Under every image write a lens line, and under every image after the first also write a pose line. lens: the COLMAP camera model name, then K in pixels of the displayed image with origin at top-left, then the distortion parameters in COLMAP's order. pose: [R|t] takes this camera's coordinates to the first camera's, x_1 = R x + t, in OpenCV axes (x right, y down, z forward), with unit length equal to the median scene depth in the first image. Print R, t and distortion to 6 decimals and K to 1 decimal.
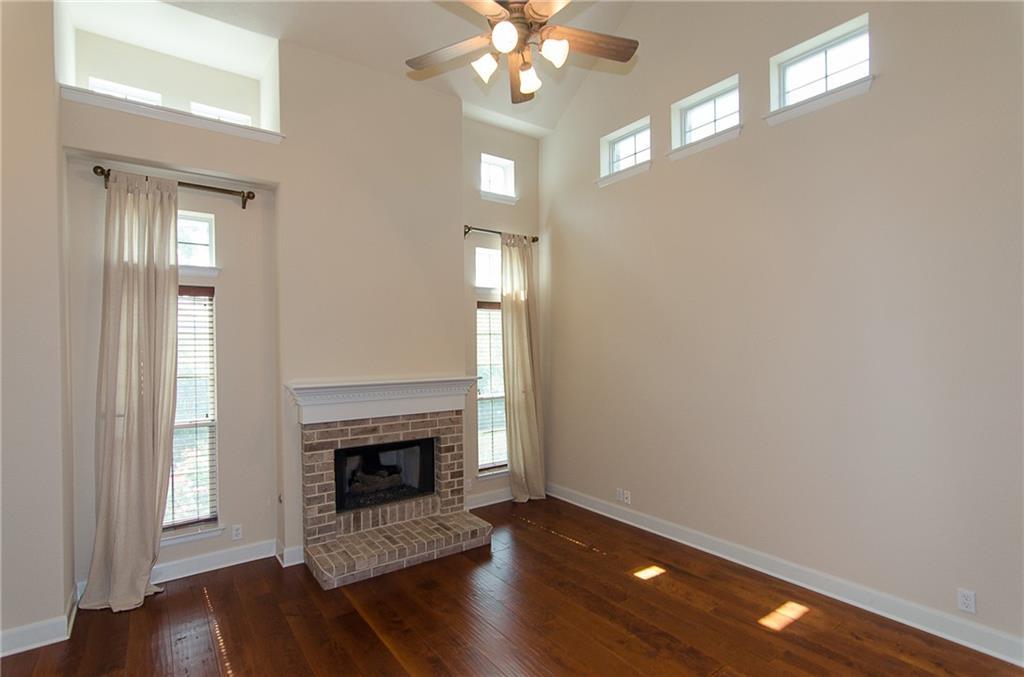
lens RADIAL K [[492.2, 0, 509.2], [0, 492.2, 350.1], [0, 0, 1]] dist [-0.001974, 0.000168]
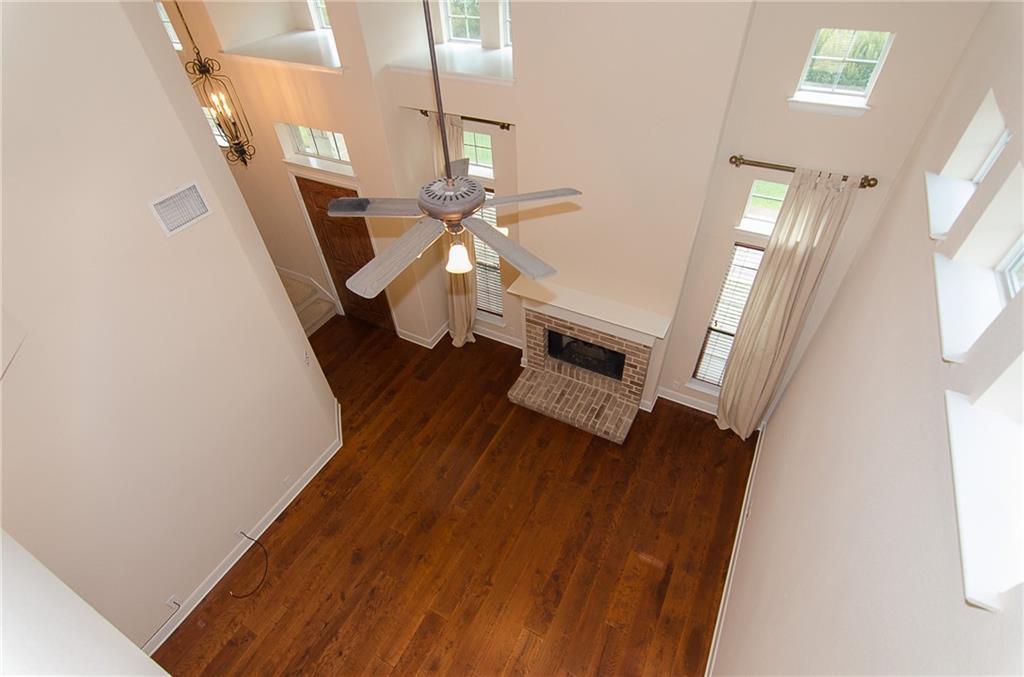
lens RADIAL K [[492.2, 0, 509.2], [0, 492.2, 350.1], [0, 0, 1]] dist [-0.001974, 0.000168]
pose [[0.431171, 0.626858, -0.648954, 0.512004], [0.035624, 0.706857, 0.706459, -0.693503], [0.901567, -0.327723, 0.282445, 0.463758]]
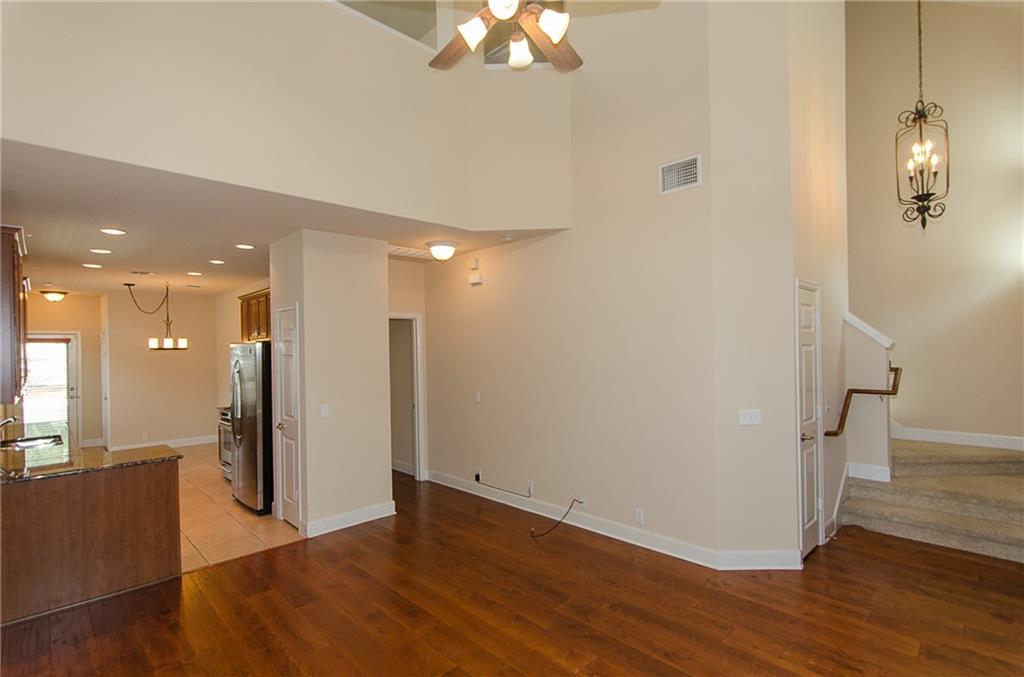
lens RADIAL K [[492.2, 0, 509.2], [0, 492.2, 350.1], [0, 0, 1]] dist [-0.001974, 0.000168]
pose [[-0.990016, 0.030607, -0.137589, 0.102268], [0.029826, 0.999525, 0.007732, -0.009423], [0.137760, 0.003551, -0.990459, 1.163509]]
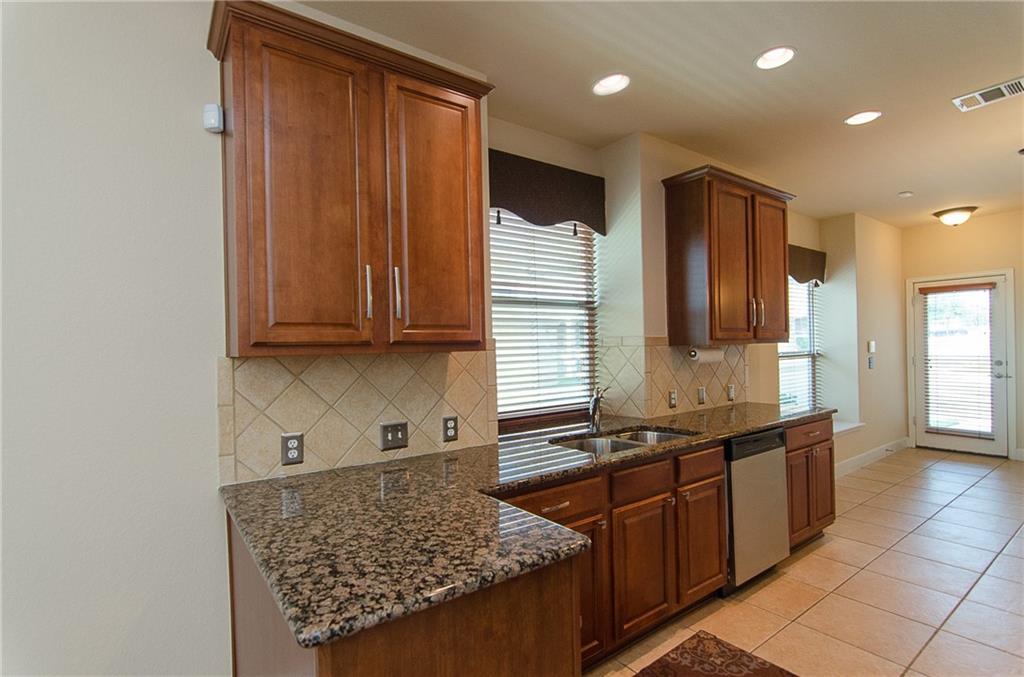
lens RADIAL K [[492.2, 0, 509.2], [0, 492.2, 350.1], [0, 0, 1]] dist [-0.001974, 0.000168]
pose [[-0.009382, 0.007424, 0.999928, 0.374180], [0.027183, 0.999605, -0.007167, 0.059390], [-0.999586, 0.027114, -0.009580, 0.115664]]
